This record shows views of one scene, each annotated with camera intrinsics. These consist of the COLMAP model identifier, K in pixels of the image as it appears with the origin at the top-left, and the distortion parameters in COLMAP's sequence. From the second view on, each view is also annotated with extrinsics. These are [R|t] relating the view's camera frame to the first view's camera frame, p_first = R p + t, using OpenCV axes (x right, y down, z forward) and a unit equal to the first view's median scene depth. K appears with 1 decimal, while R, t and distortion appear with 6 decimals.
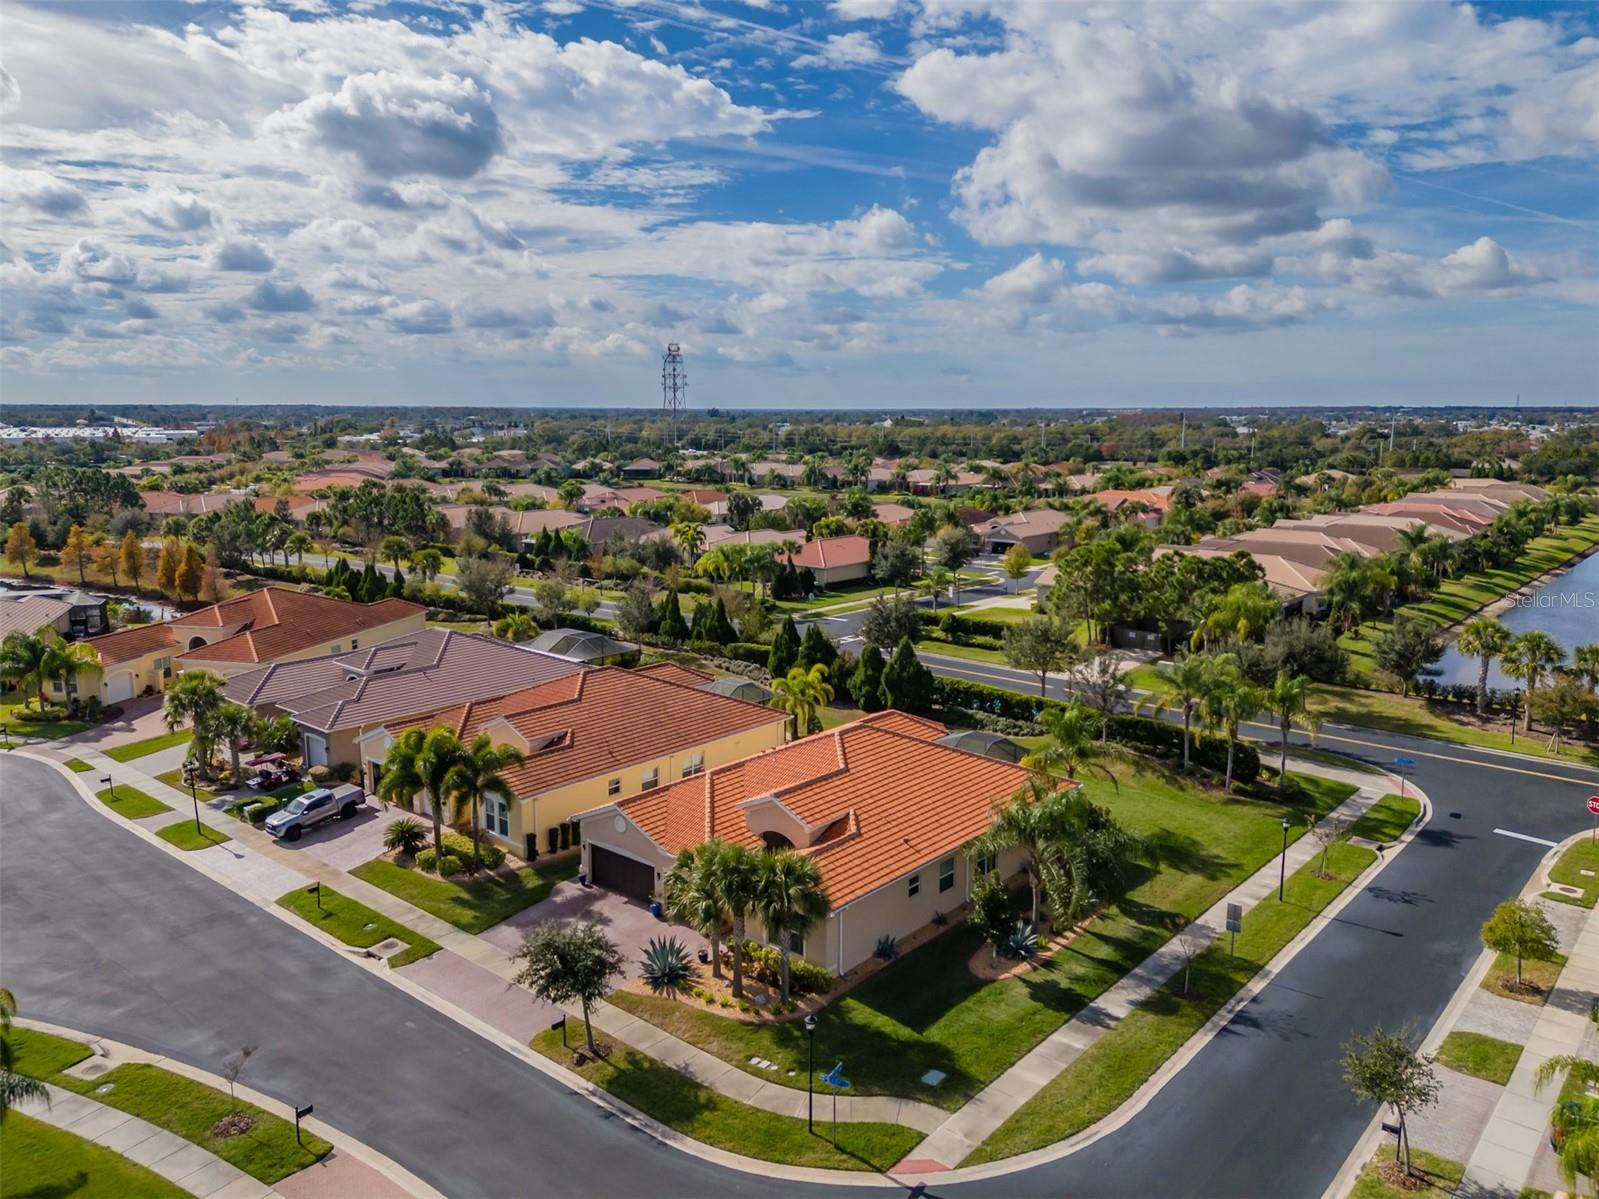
lens RADIAL K [[1170.0, 0, 802.3], [0, 1170.0, 681.6], [0, 0, 1]] dist [0.078926, -0.058515]
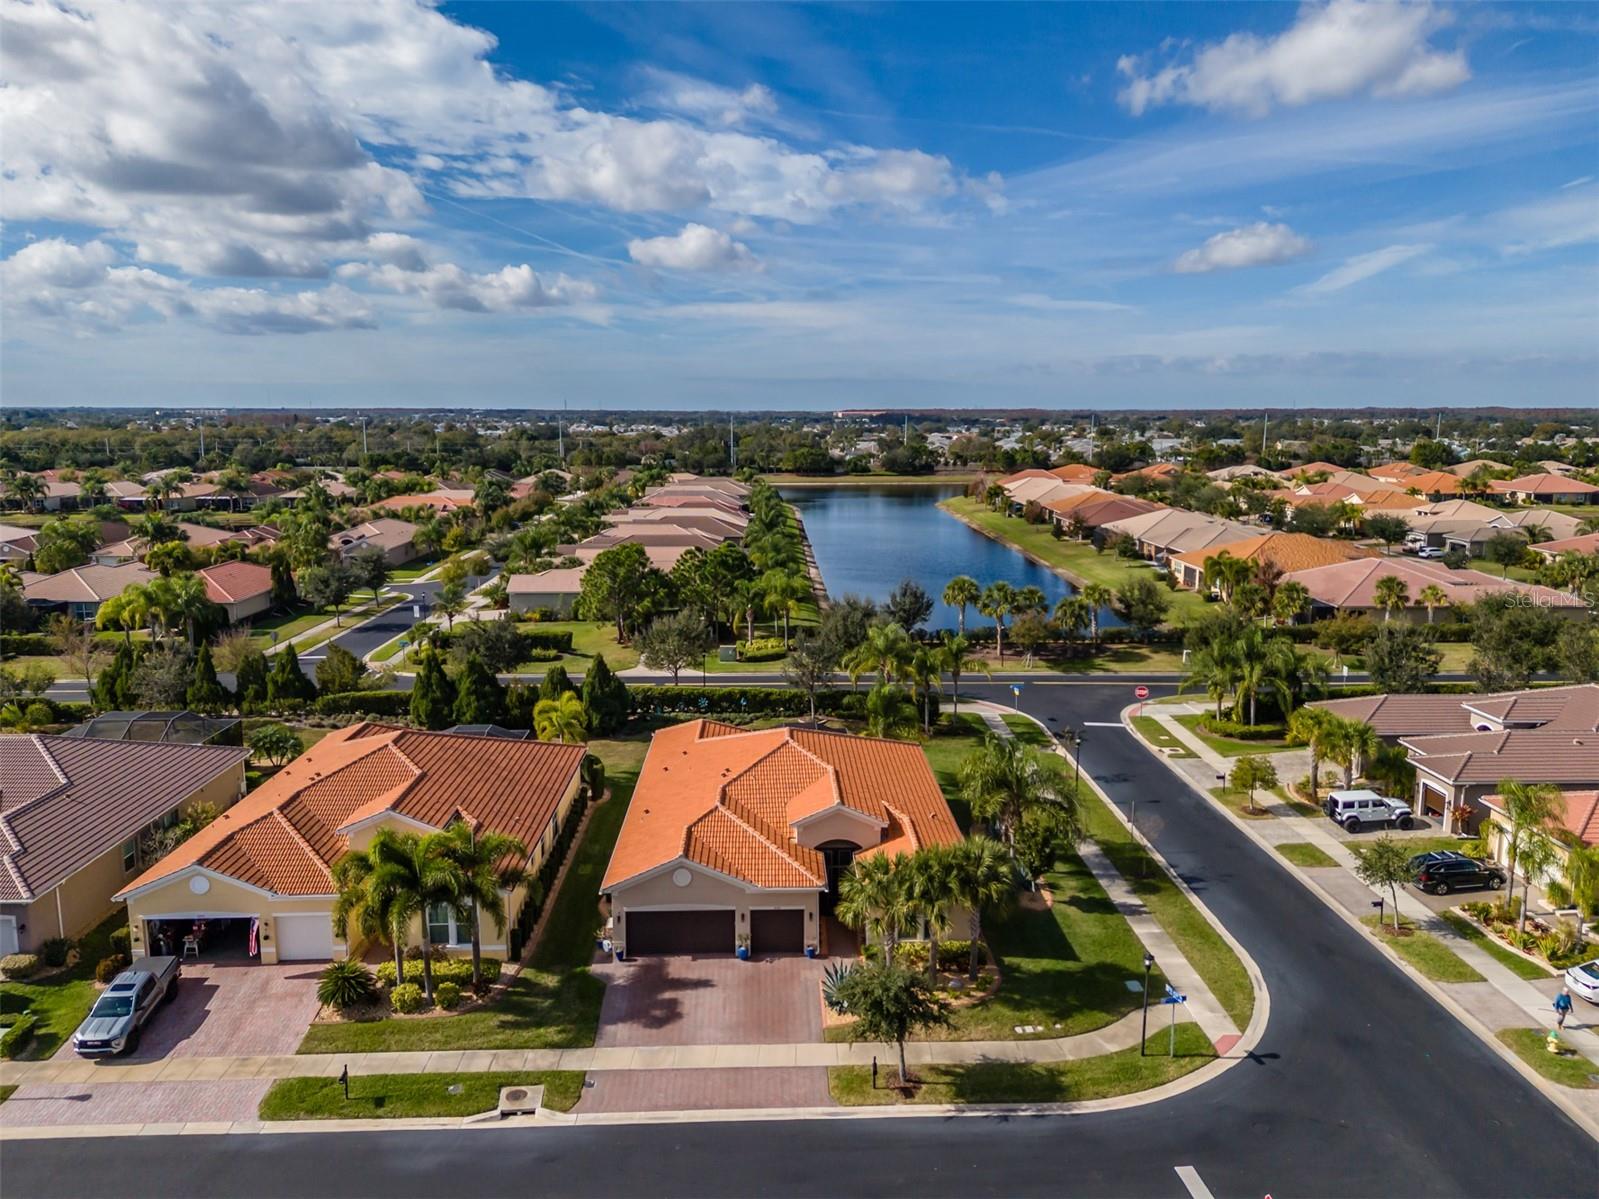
lens RADIAL K [[1198.0, 0, 799.5], [0, 1198.0, 599.5], [0, 0, 1]] dist [0.067151, -0.064953]
pose [[0.731293, -0.112432, 0.672733, -0.655360], [0.158634, 0.987309, -0.007436, -0.066539], [-0.663360, 0.112157, 0.739848, 0.202452]]
